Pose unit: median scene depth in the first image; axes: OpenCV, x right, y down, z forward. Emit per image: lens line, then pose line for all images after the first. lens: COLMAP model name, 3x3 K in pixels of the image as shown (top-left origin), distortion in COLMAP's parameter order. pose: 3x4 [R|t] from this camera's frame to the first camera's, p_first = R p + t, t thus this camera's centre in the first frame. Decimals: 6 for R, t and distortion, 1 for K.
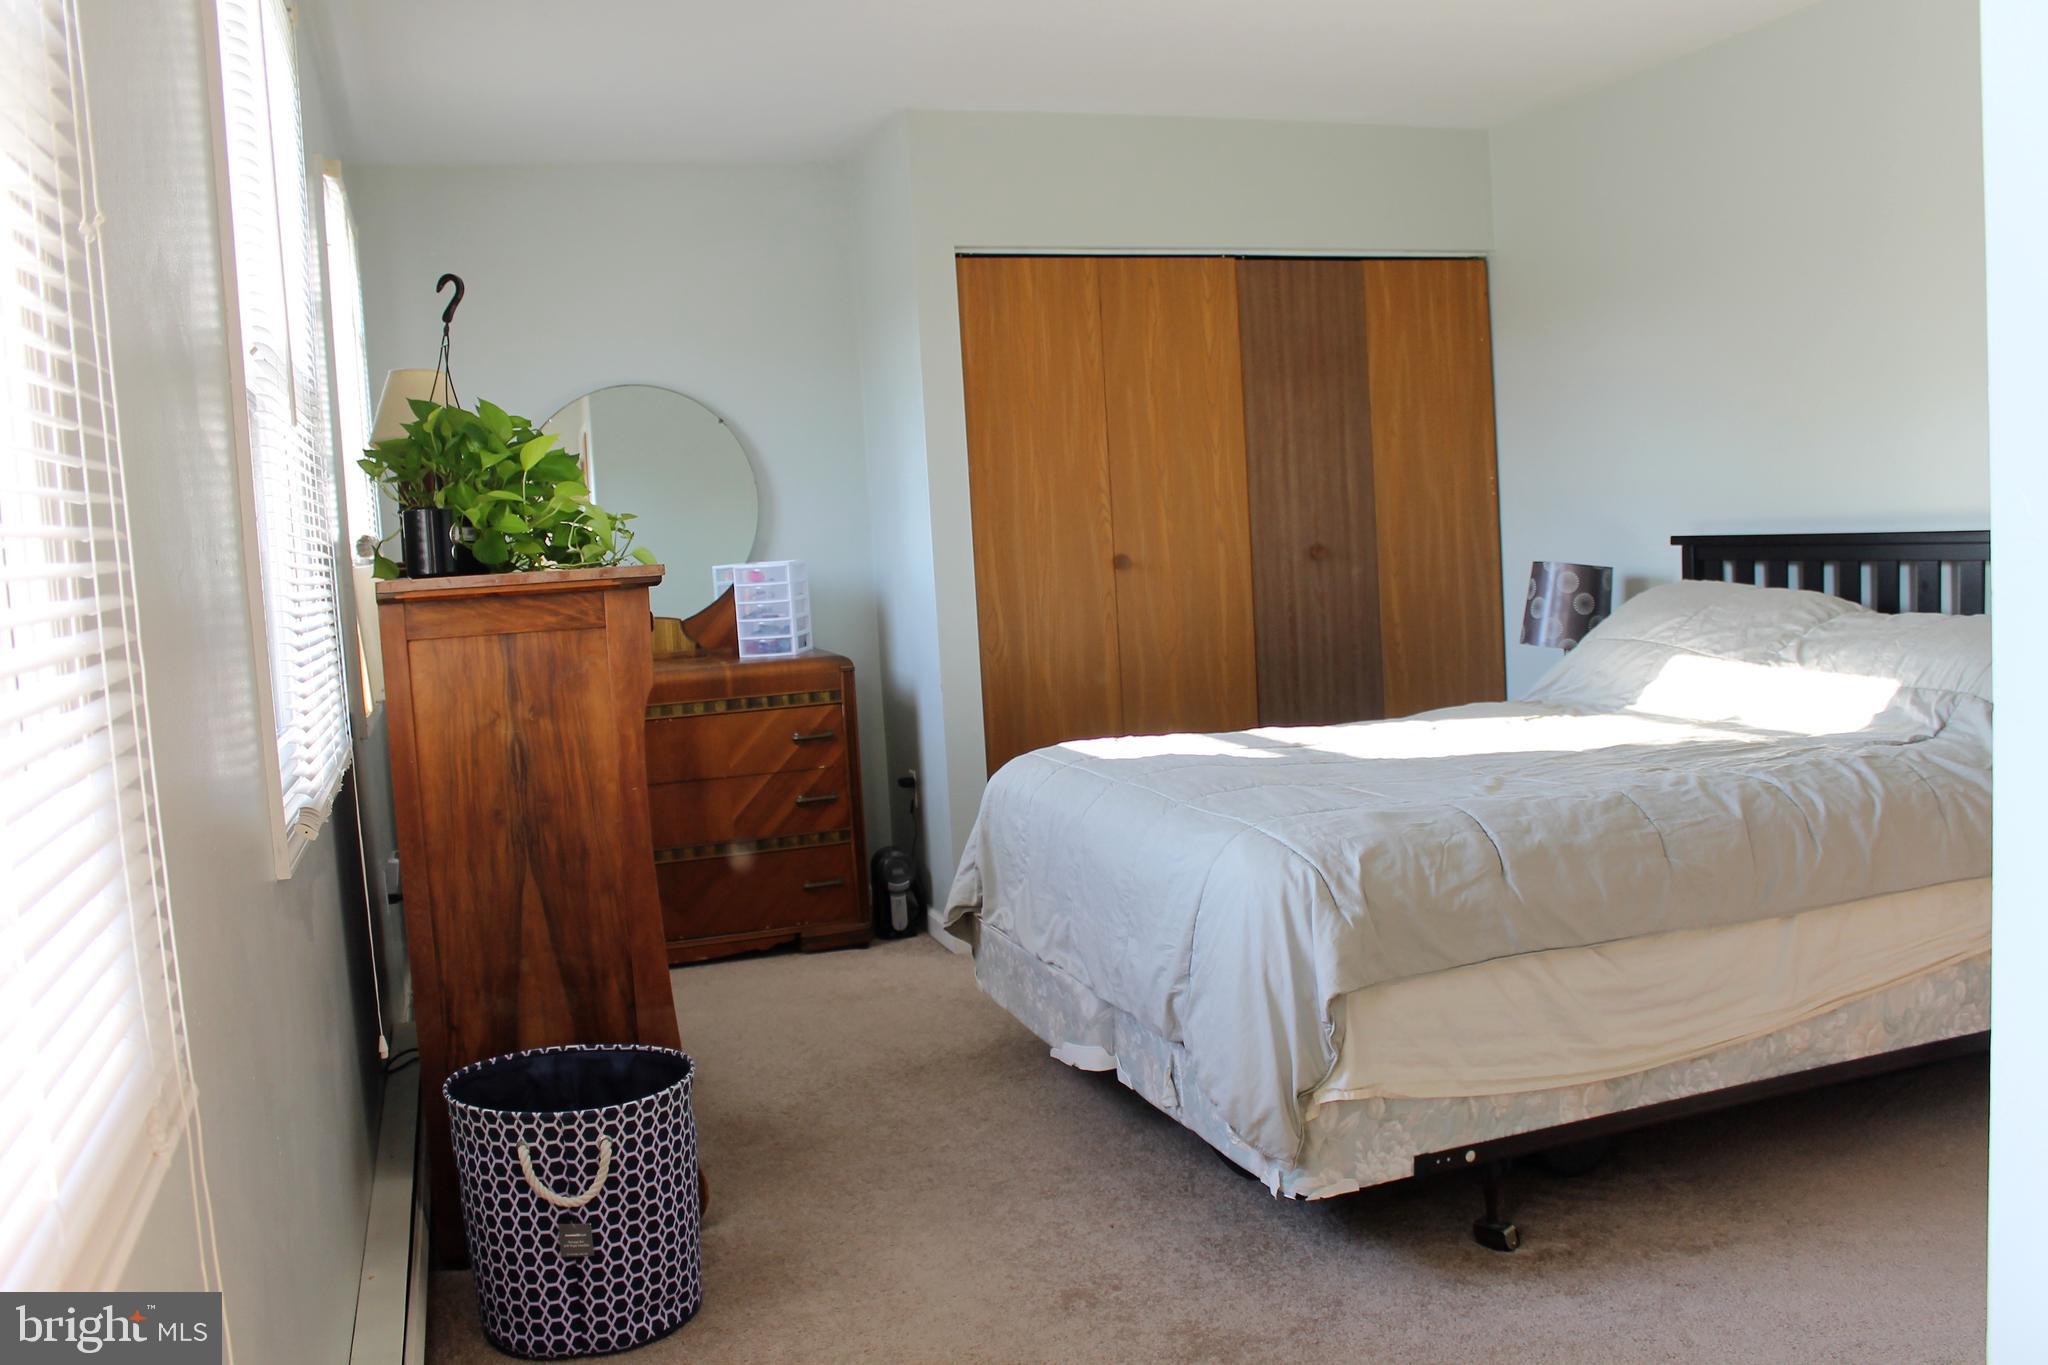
lens RADIAL K [[1692.5, 0, 1024.0], [0, 1692.5, 682.5], [0, 0, 1]] dist [-0.171706, 0.088009]
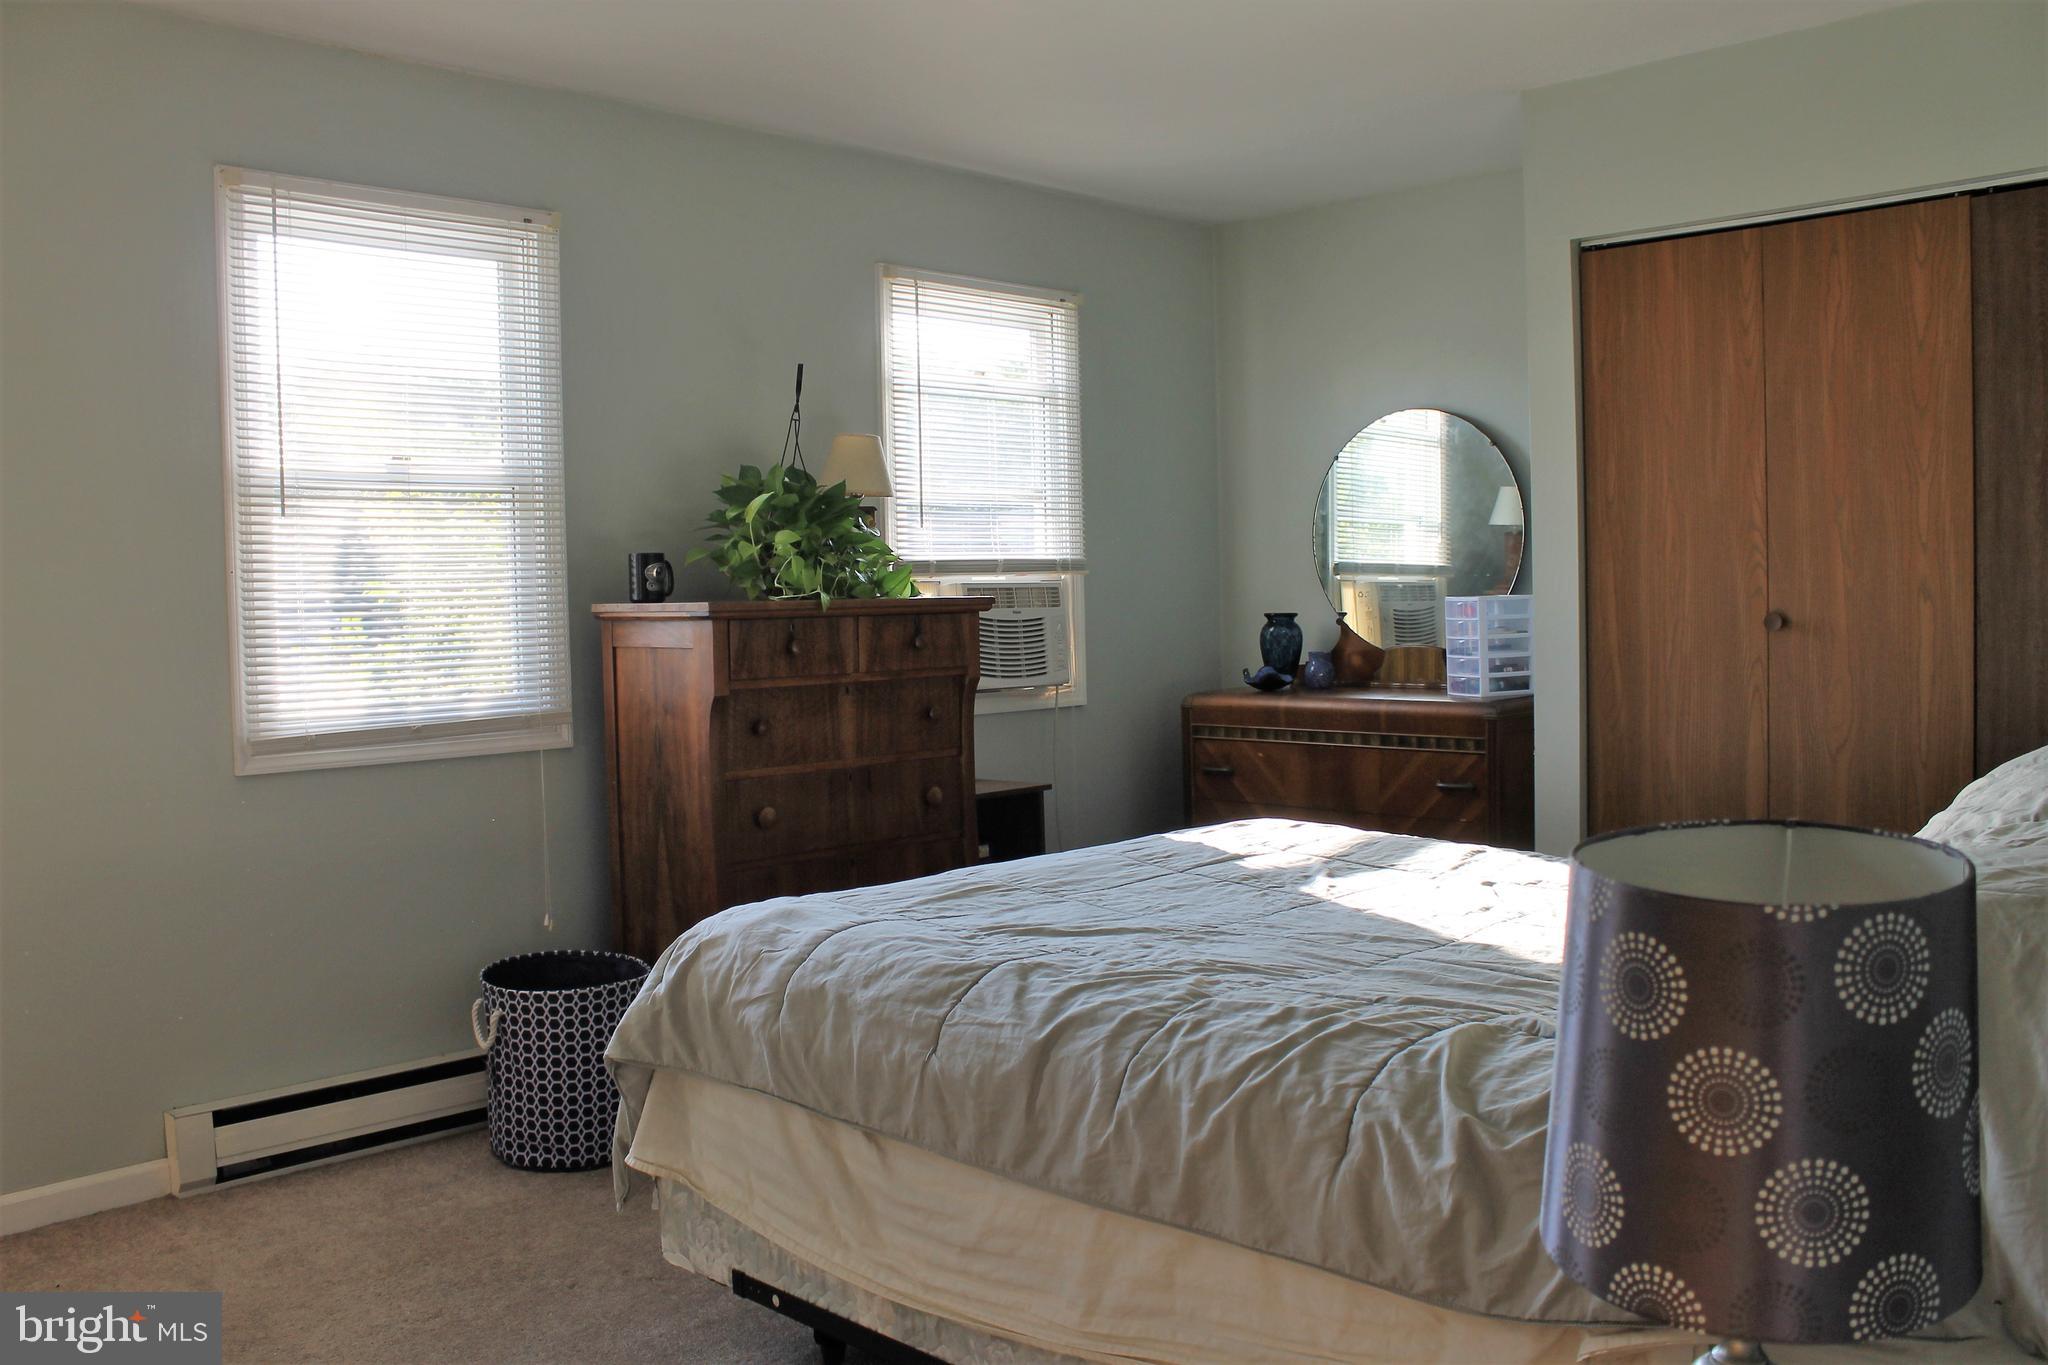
lens RADIAL K [[1692.5, 0, 1024.0], [0, 1692.5, 682.5], [0, 0, 1]] dist [-0.171706, 0.088009]
pose [[0.432342, 0.094764, -0.896717, 0.583021], [-0.080538, 0.994546, 0.066272, -0.065404], [0.898106, 0.043568, 0.437616, 0.369293]]
